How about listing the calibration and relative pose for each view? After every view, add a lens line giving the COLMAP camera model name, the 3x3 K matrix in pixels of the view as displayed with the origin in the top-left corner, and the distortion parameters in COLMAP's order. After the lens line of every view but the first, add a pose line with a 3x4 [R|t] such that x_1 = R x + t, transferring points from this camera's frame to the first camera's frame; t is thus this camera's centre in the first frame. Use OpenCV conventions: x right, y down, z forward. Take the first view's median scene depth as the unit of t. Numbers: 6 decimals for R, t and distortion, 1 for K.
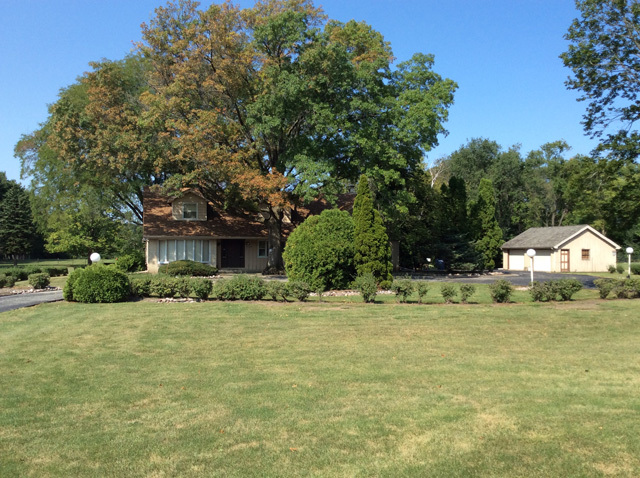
lens RADIAL K [[594.8, 0, 323.2], [0, 594.8, 218.6], [0, 0, 1]] dist [0.023876, 0.000000]
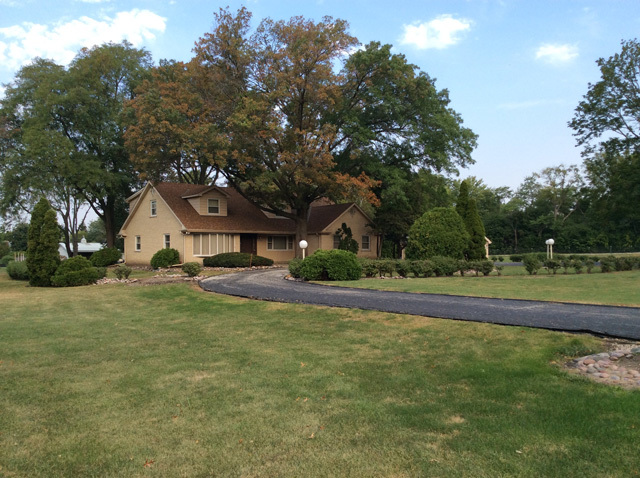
lens RADIAL K [[594.8, 0, 325.1], [0, 594.8, 234.7], [0, 0, 1]] dist [0.023876, 0.000000]
pose [[0.904629, 0.005048, 0.426171, -0.697754], [-0.015187, 0.999677, 0.020397, 0.018663], [-0.425930, -0.024924, 0.904413, -0.045531]]
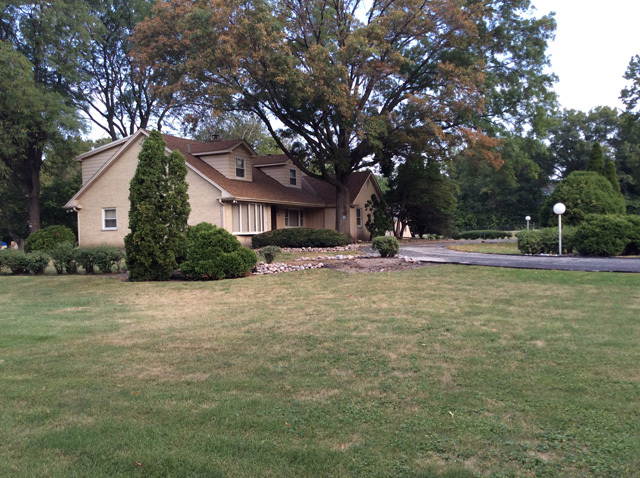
lens RADIAL K [[594.8, 0, 314.1], [0, 594.8, 240.9], [0, 0, 1]] dist [0.023876, 0.000000]
pose [[0.670533, -0.020928, 0.741584, -1.051537], [-0.018935, 0.998794, 0.045308, 0.065696], [-0.741638, -0.044423, 0.669328, 0.569238]]
